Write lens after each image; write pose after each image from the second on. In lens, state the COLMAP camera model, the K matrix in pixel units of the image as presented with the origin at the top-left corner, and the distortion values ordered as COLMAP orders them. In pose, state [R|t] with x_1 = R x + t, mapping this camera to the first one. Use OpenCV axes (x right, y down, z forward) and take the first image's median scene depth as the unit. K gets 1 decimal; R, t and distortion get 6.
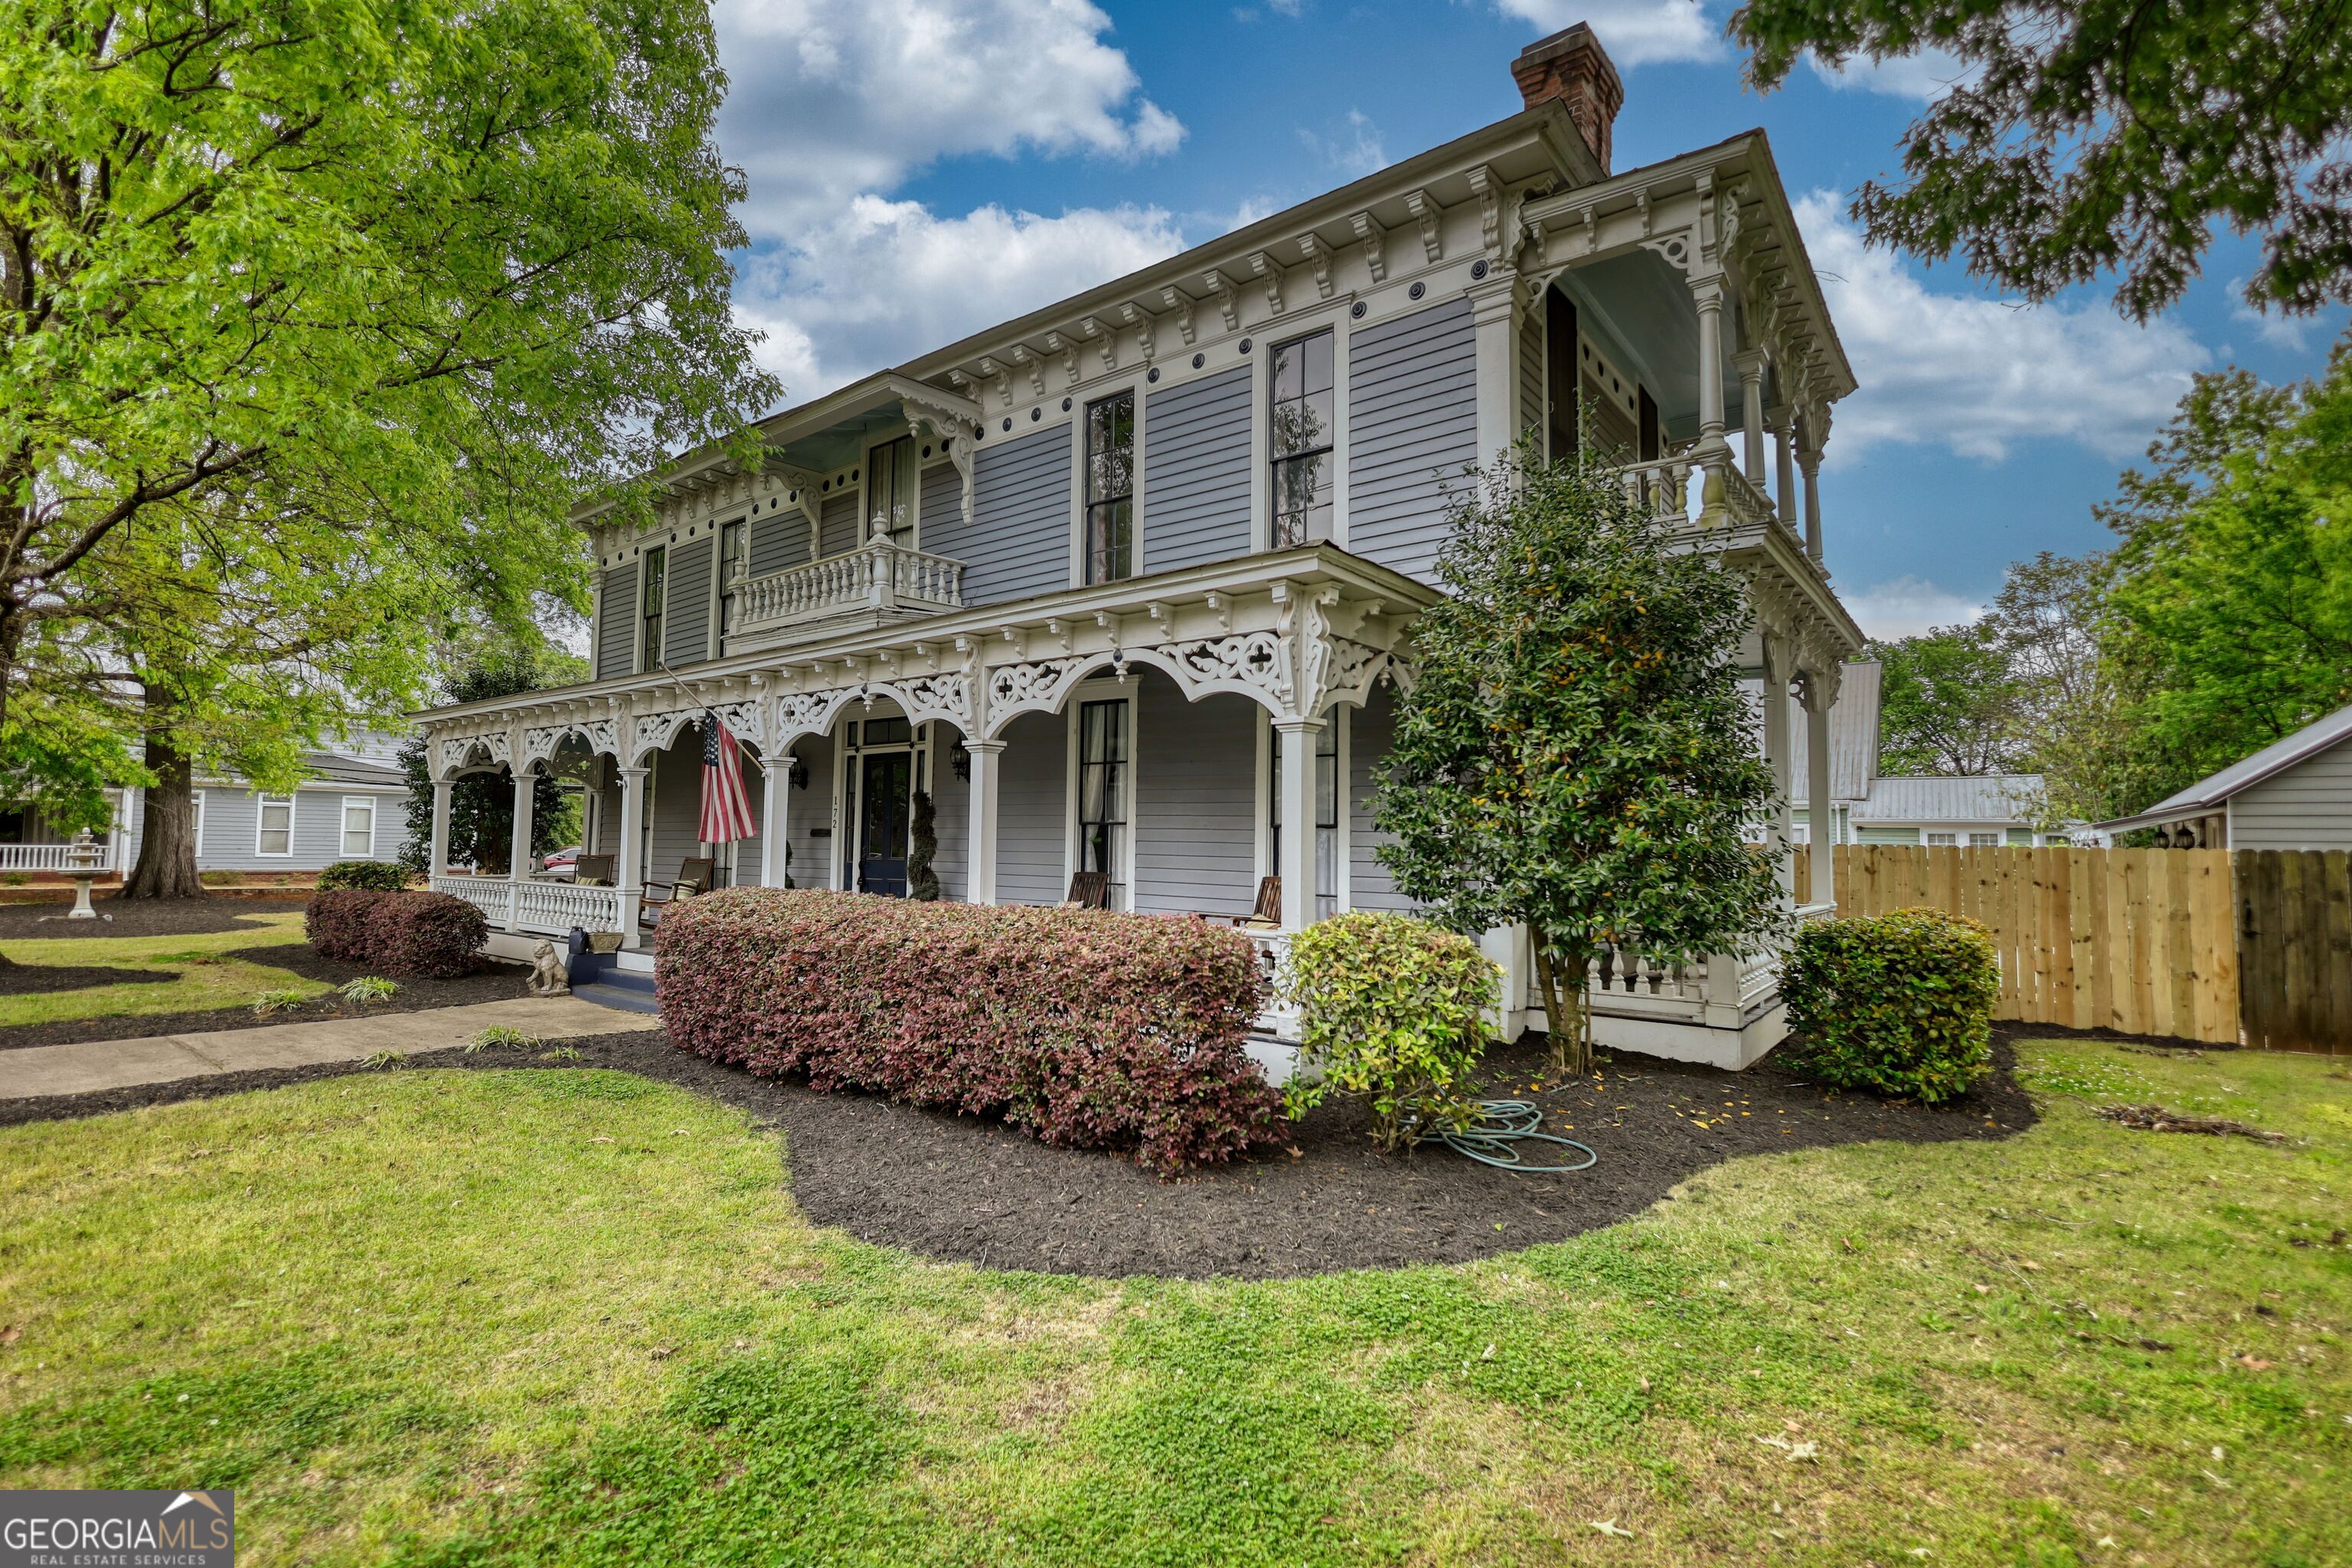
lens RADIAL K [[1083.2, 0, 1176.0], [0, 1083.2, 784.0], [0, 0, 1]] dist [-0.003906, -0.000109]
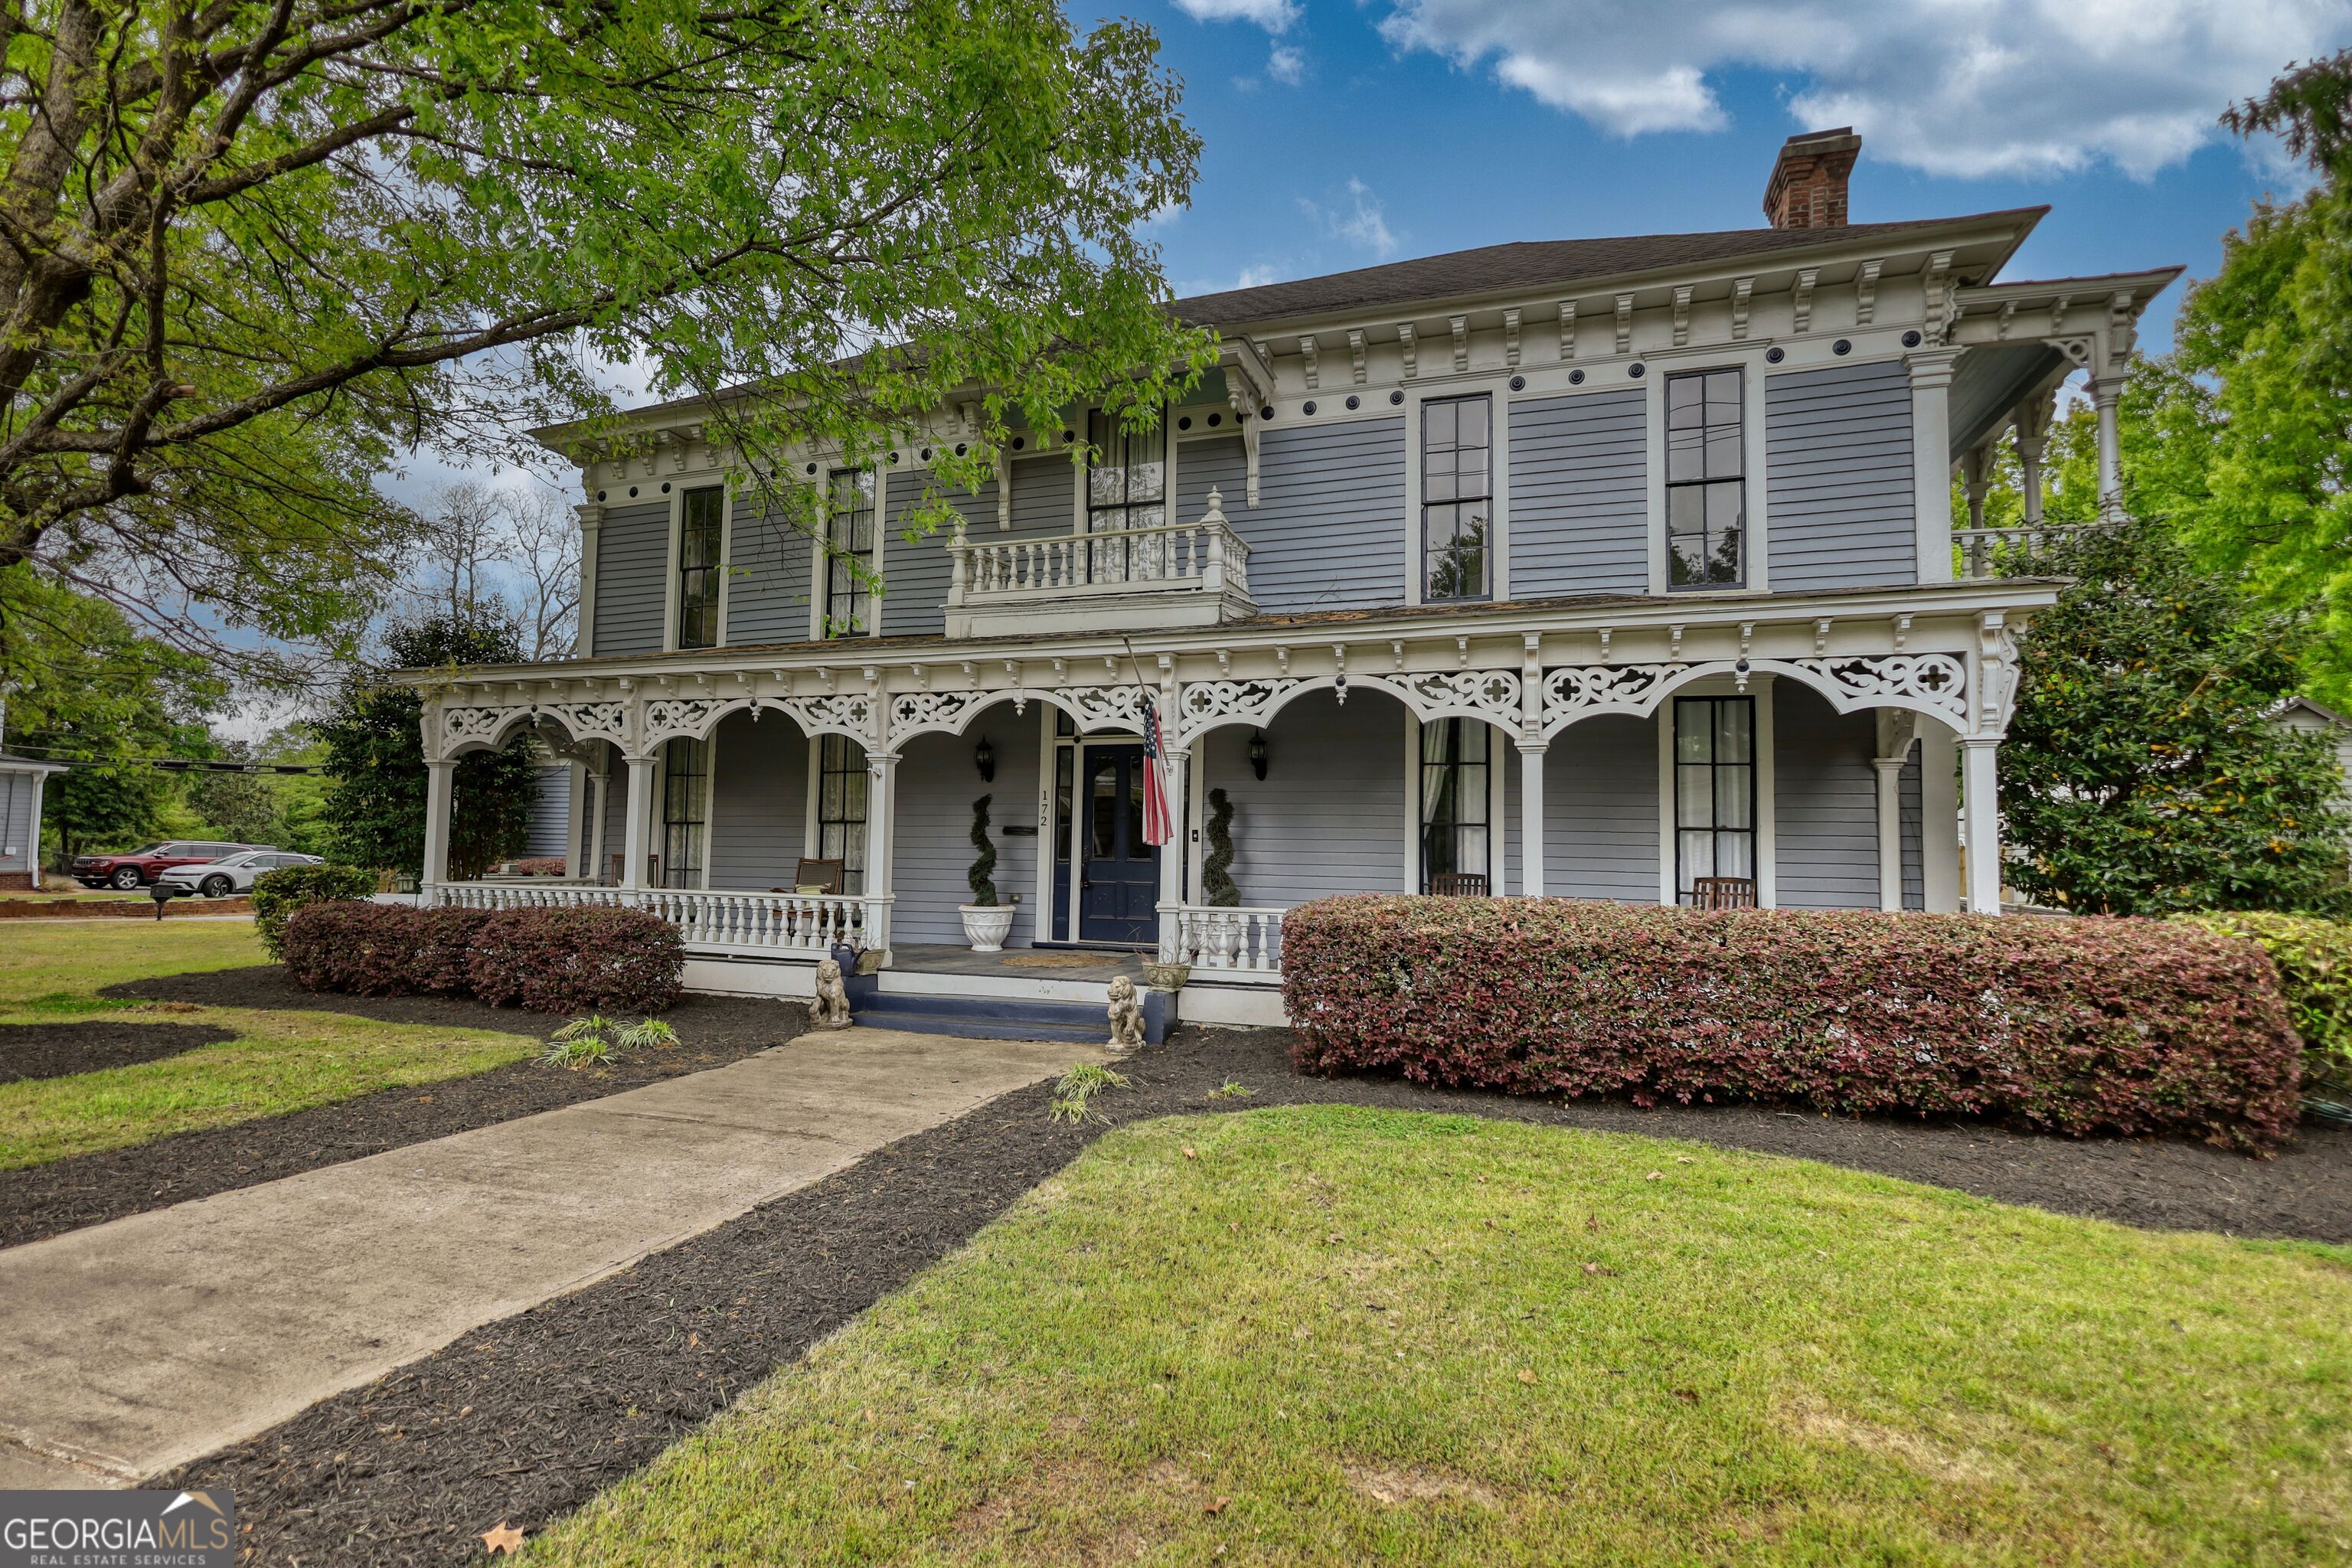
lens RADIAL K [[1085.6, 0, 1135.7], [0, 1085.6, 779.2], [0, 0, 1]] dist [0.000034, 0.000231]
pose [[0.945233, 0.021606, 0.325680, -0.777690], [-0.021694, 0.999759, -0.003361, 0.004536], [-0.325674, -0.003888, 0.945474, 0.176870]]
